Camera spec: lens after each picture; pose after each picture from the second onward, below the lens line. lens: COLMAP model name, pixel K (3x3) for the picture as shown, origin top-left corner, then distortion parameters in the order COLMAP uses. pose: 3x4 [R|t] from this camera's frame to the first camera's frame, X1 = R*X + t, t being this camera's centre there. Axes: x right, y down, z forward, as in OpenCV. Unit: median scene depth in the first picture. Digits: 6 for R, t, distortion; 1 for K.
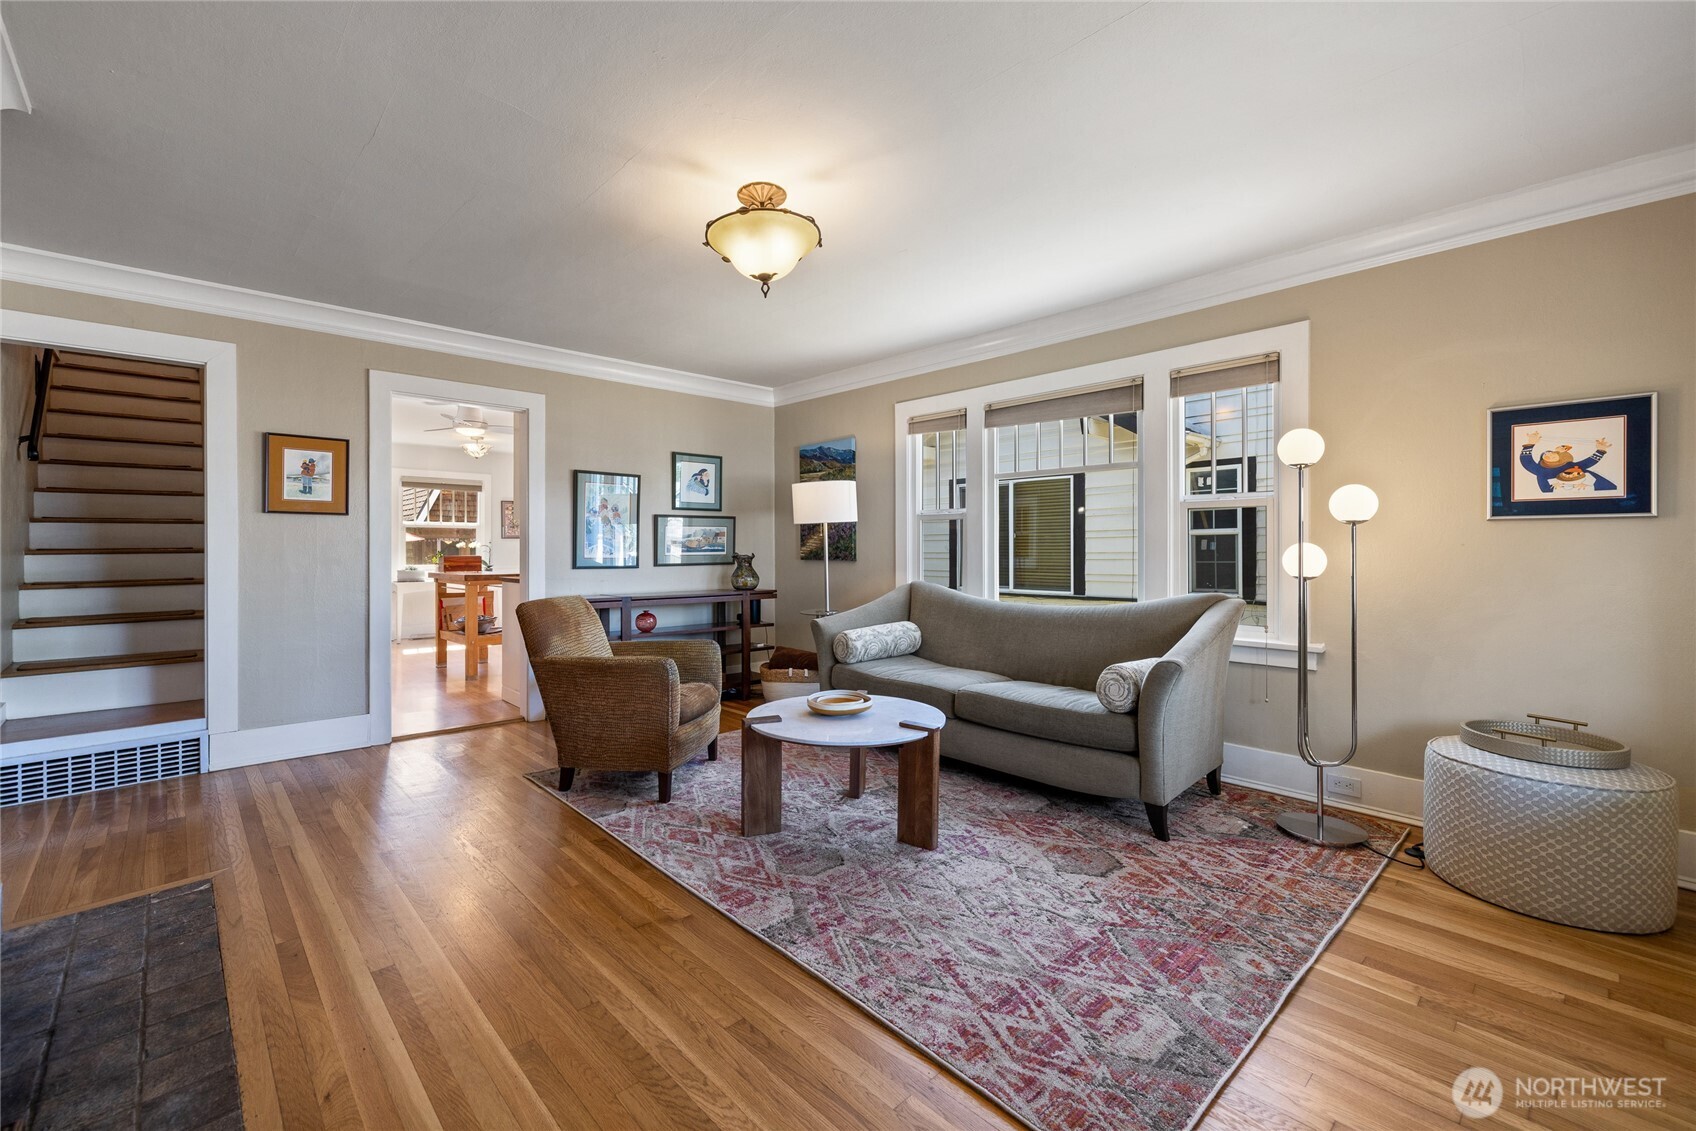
lens RADIAL K [[713.9, 0, 825.6], [0, 713.9, 544.5], [0, 0, 1]] dist [-0.000811, 0.000022]
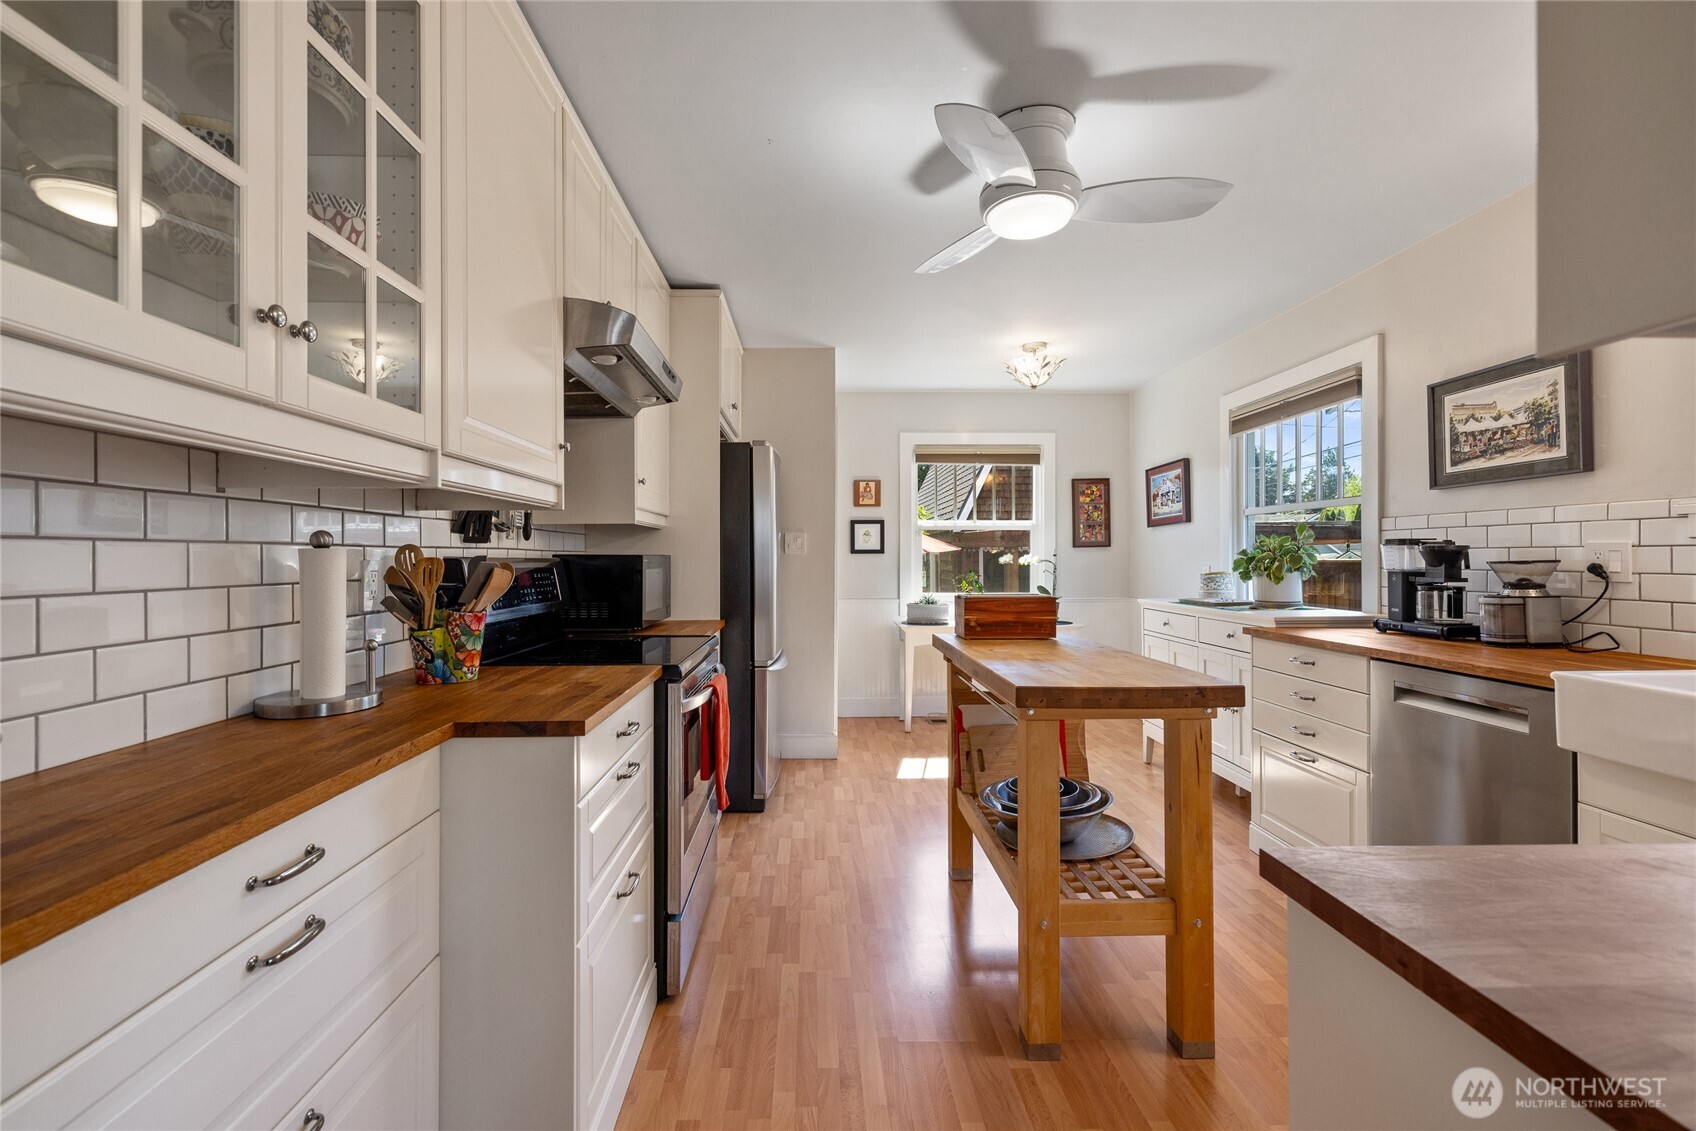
lens RADIAL K [[710.8, 0, 831.8], [0, 710.8, 553.6], [0, 0, 1]] dist [0.000493, 0.000013]
pose [[0.755615, -0.003474, -0.655006, -0.720546], [0.006385, 0.999977, 0.002062, -0.017332], [0.654985, -0.005741, 0.755620, 1.415646]]
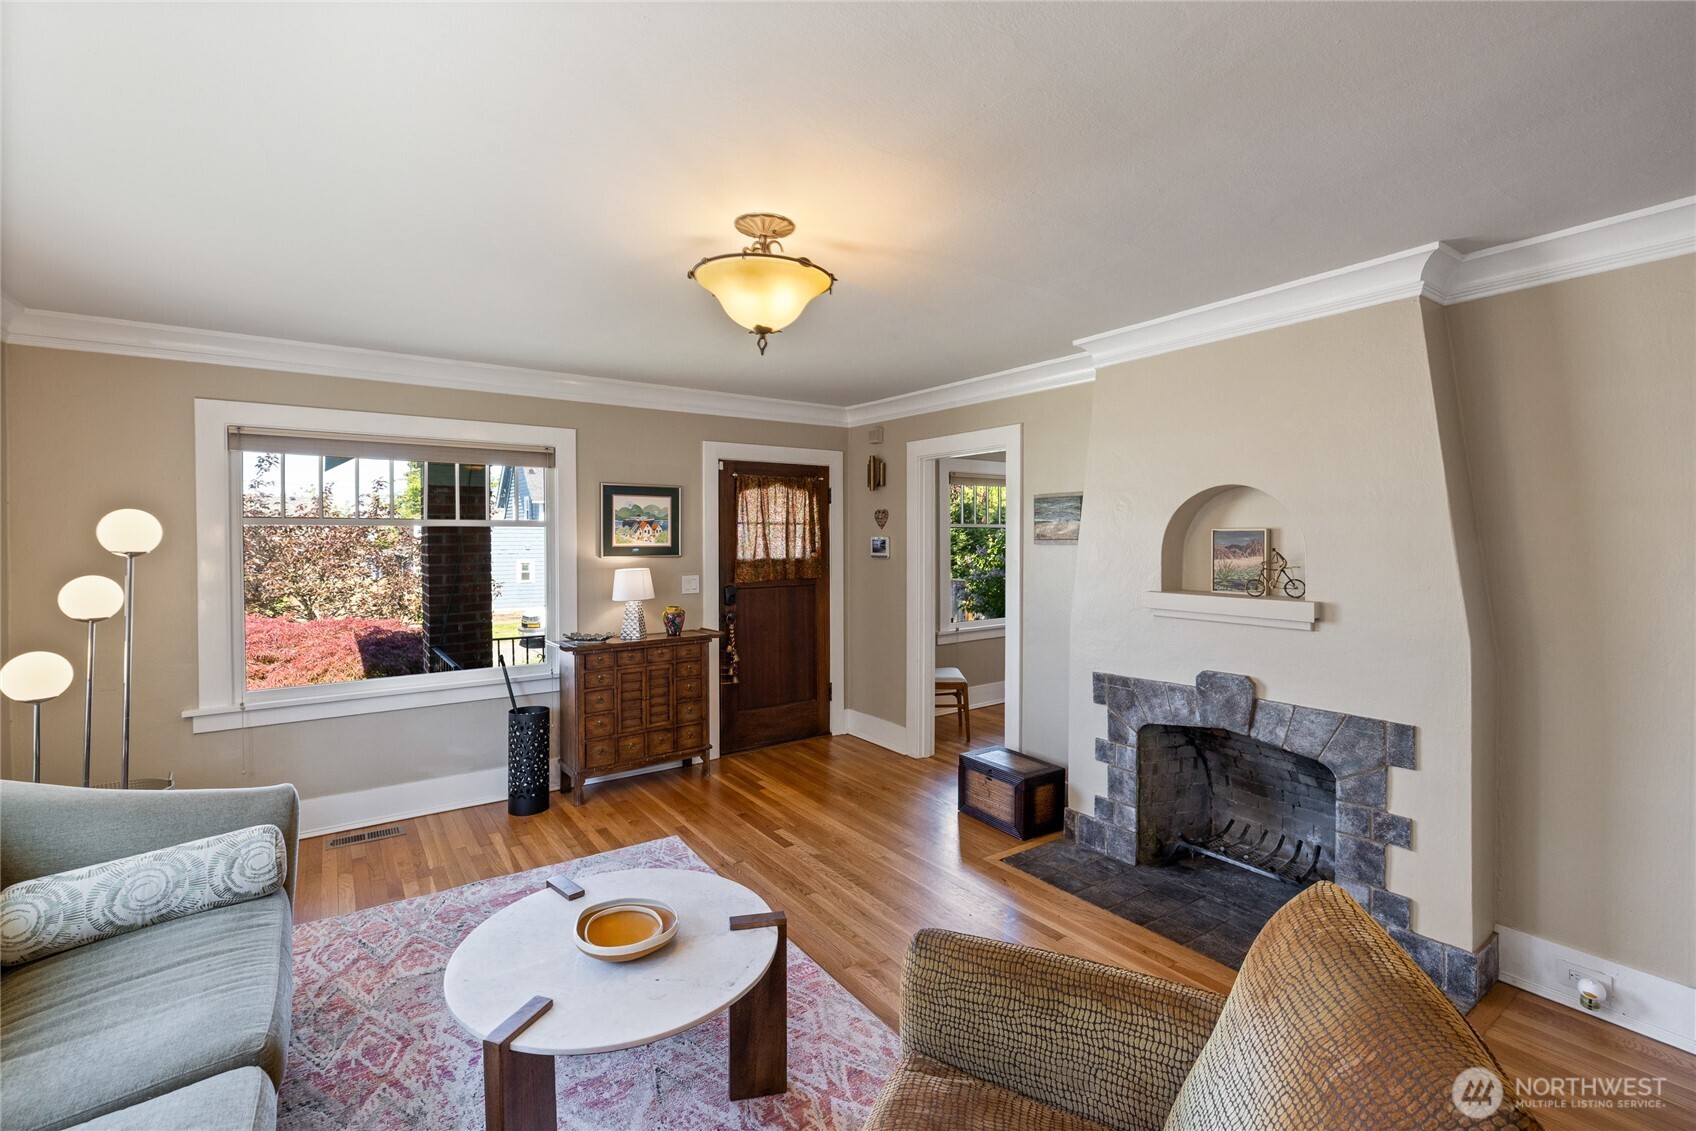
lens RADIAL K [[725.6, 0, 829.8], [0, 725.6, 544.4], [0, 0, 1]] dist [0.001495, 0.000128]
pose [[-0.990785, 0.001787, 0.135435, -0.224739], [0.002623, 0.999979, 0.005997, -0.105709], [-0.135421, 0.006297, -0.990768, 1.485380]]
